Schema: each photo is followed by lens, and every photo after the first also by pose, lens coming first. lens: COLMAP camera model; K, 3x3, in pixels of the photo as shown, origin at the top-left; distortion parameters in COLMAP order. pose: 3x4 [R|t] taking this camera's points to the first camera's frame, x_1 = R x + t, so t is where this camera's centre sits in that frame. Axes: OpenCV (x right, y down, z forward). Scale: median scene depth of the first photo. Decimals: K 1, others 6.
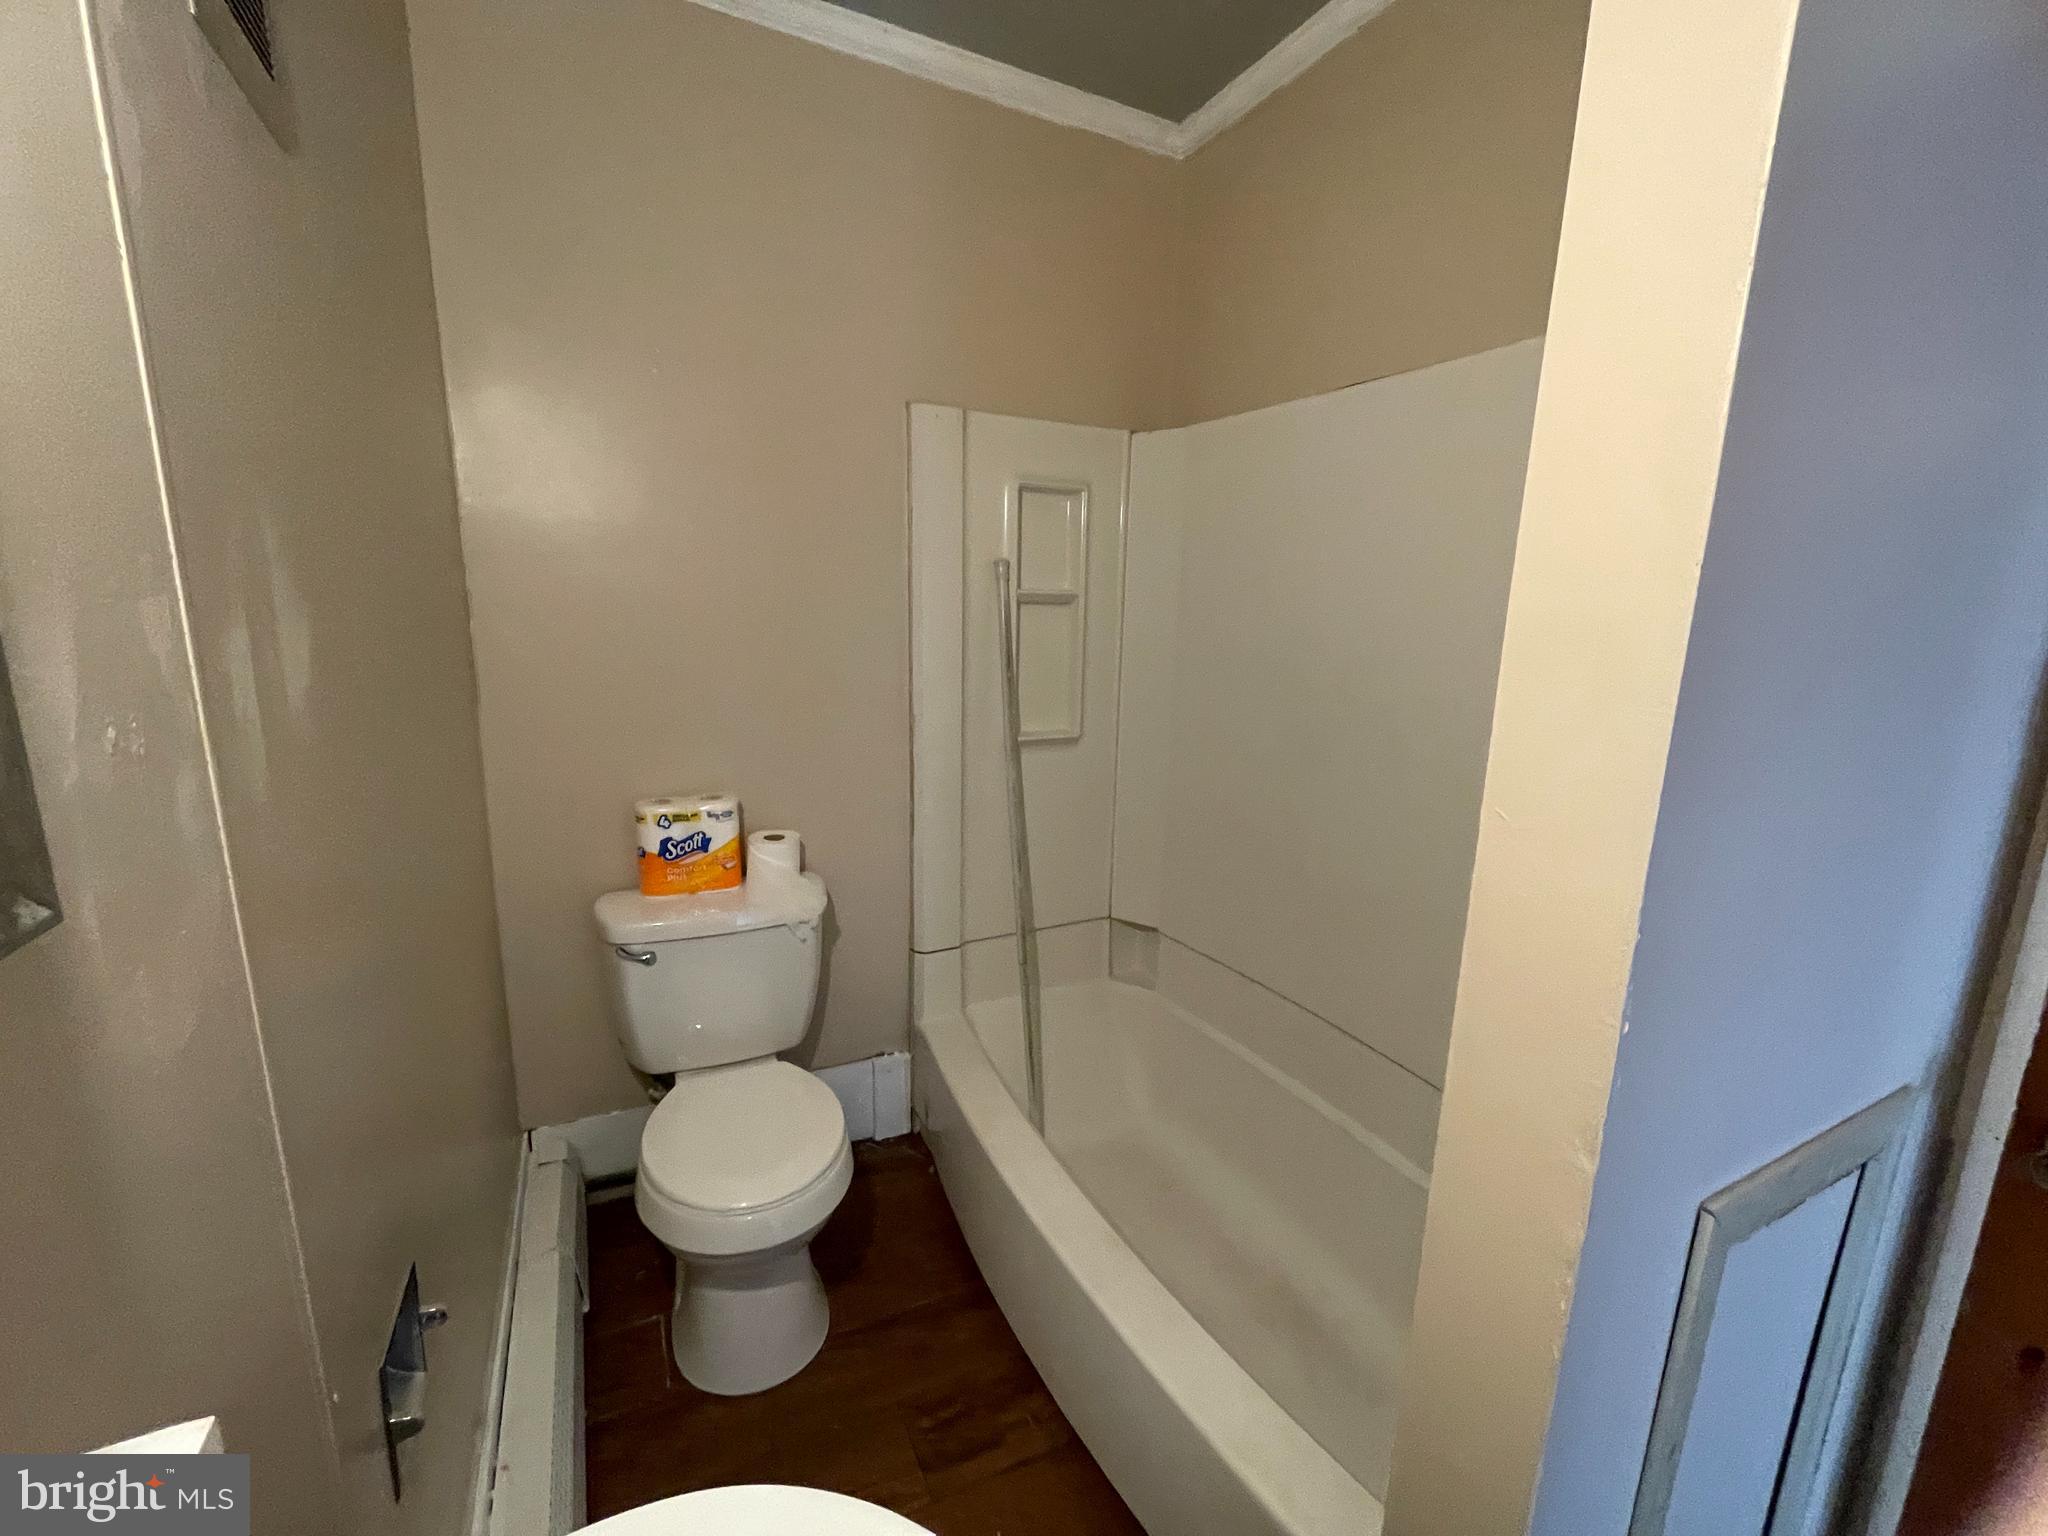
lens RADIAL K [[833.8, 0, 1019.6], [0, 833.8, 768.6], [0, 0, 1]] dist [-0.002904, -0.000111]
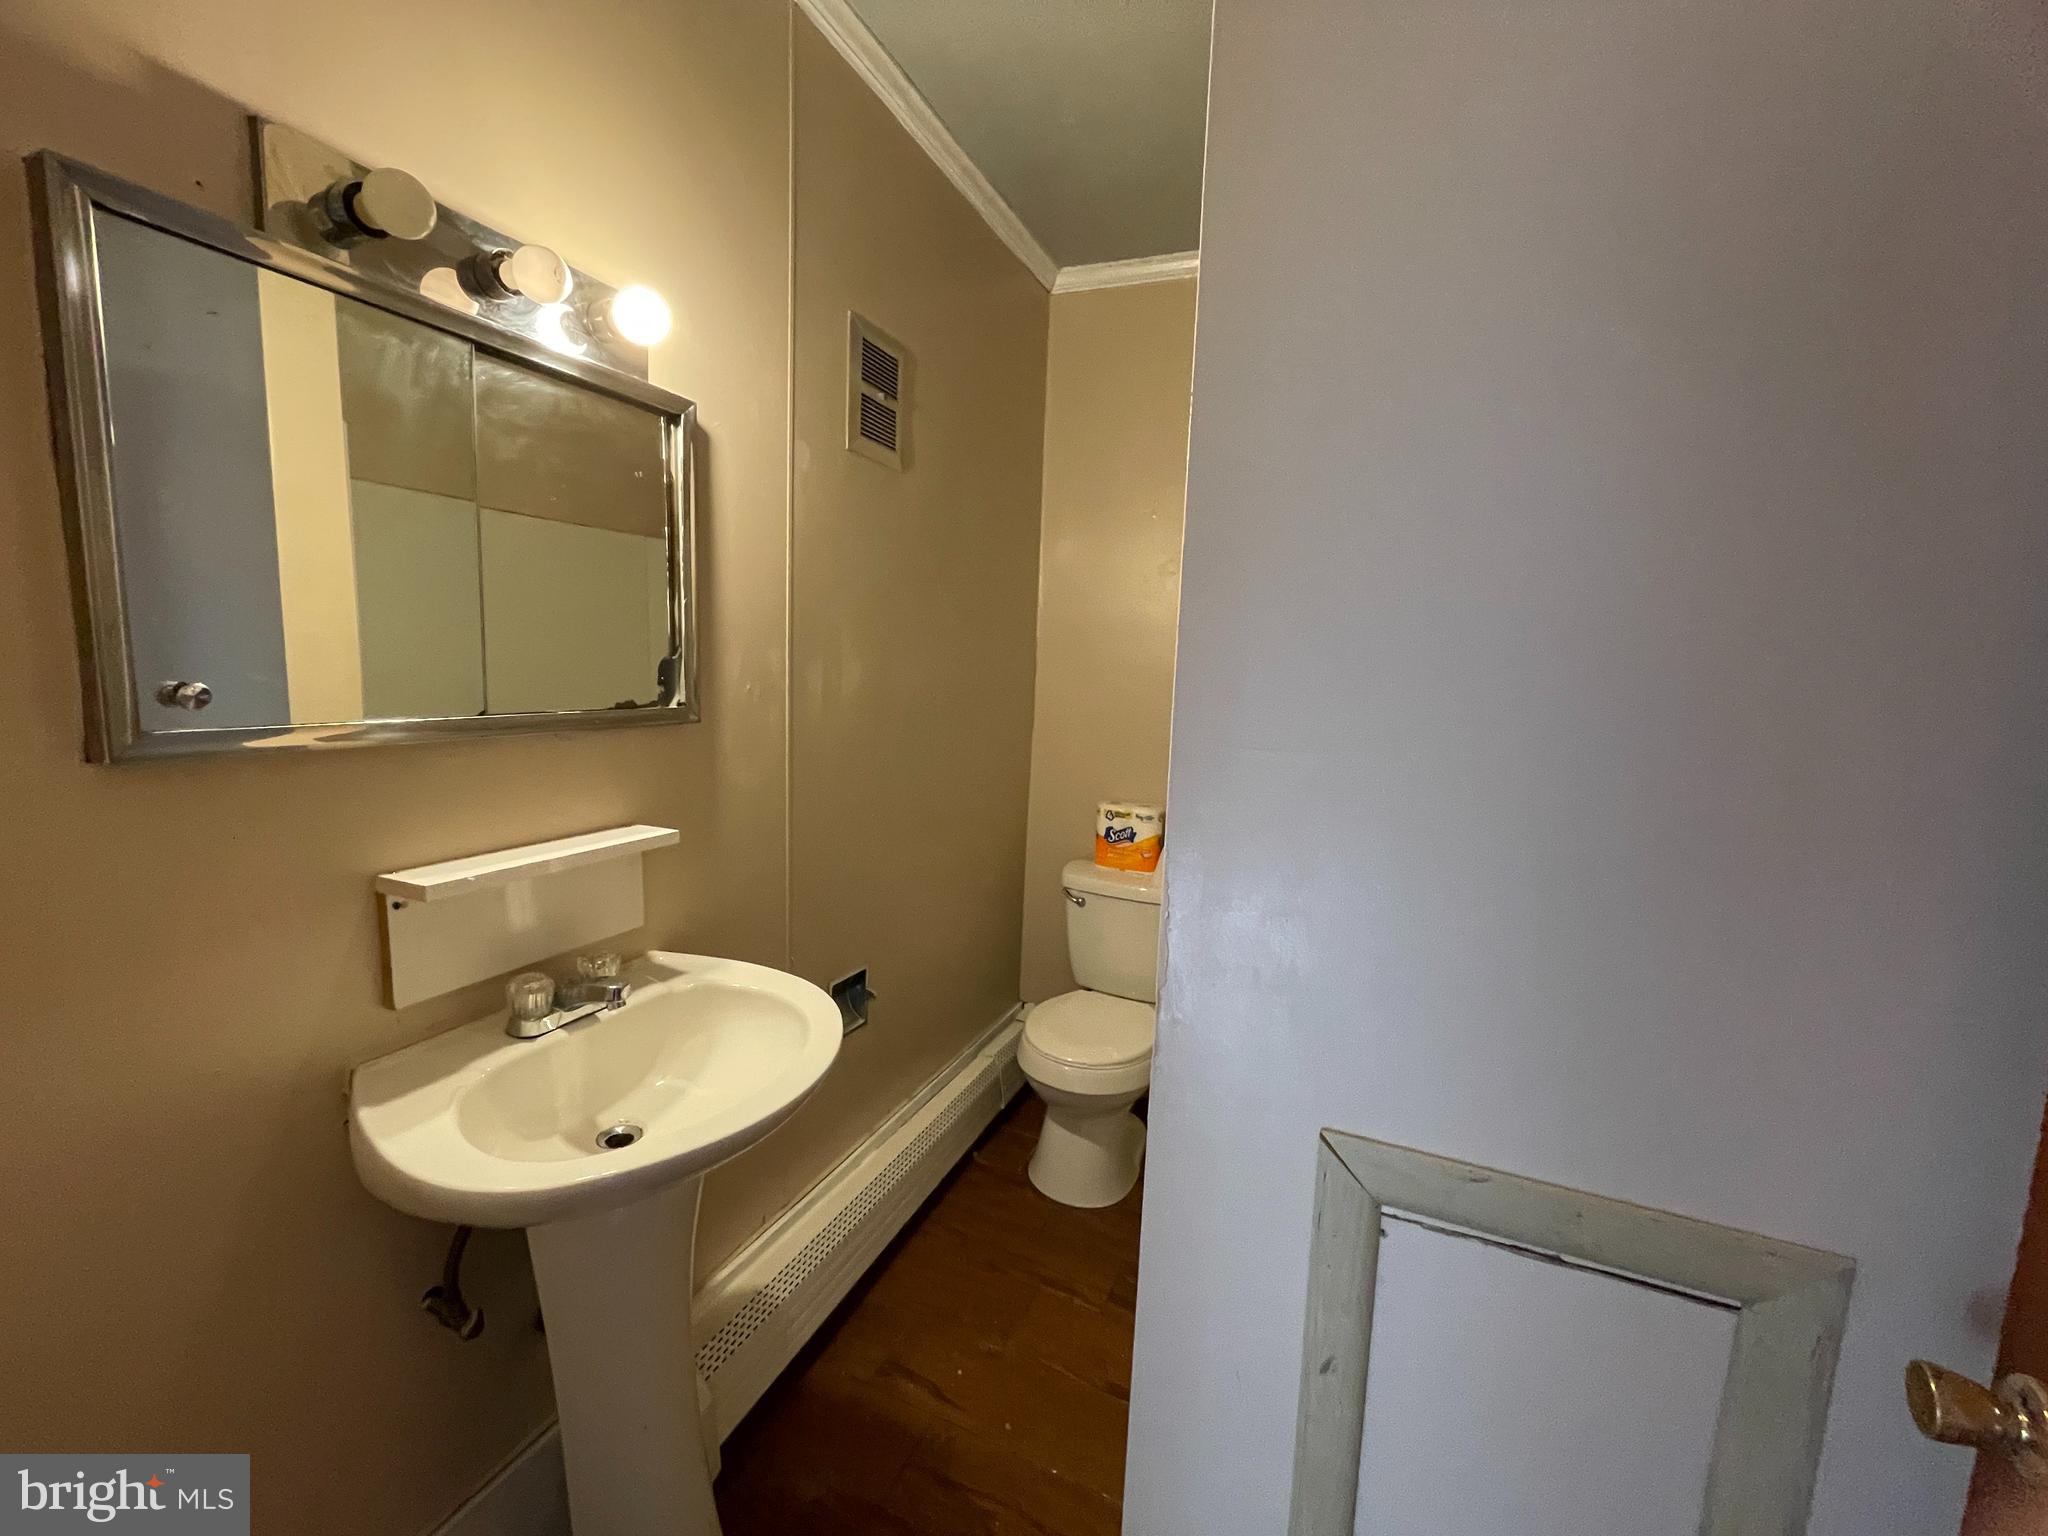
lens RADIAL K [[833.8, 0, 1026.0], [0, 833.8, 771.1], [0, 0, 1]] dist [-0.002904, -0.000111]
pose [[0.661420, 0.093877, -0.744118, 0.559724], [-0.168021, 0.985466, -0.025023, 0.047723], [0.730954, 0.141578, 0.667580, -0.101418]]
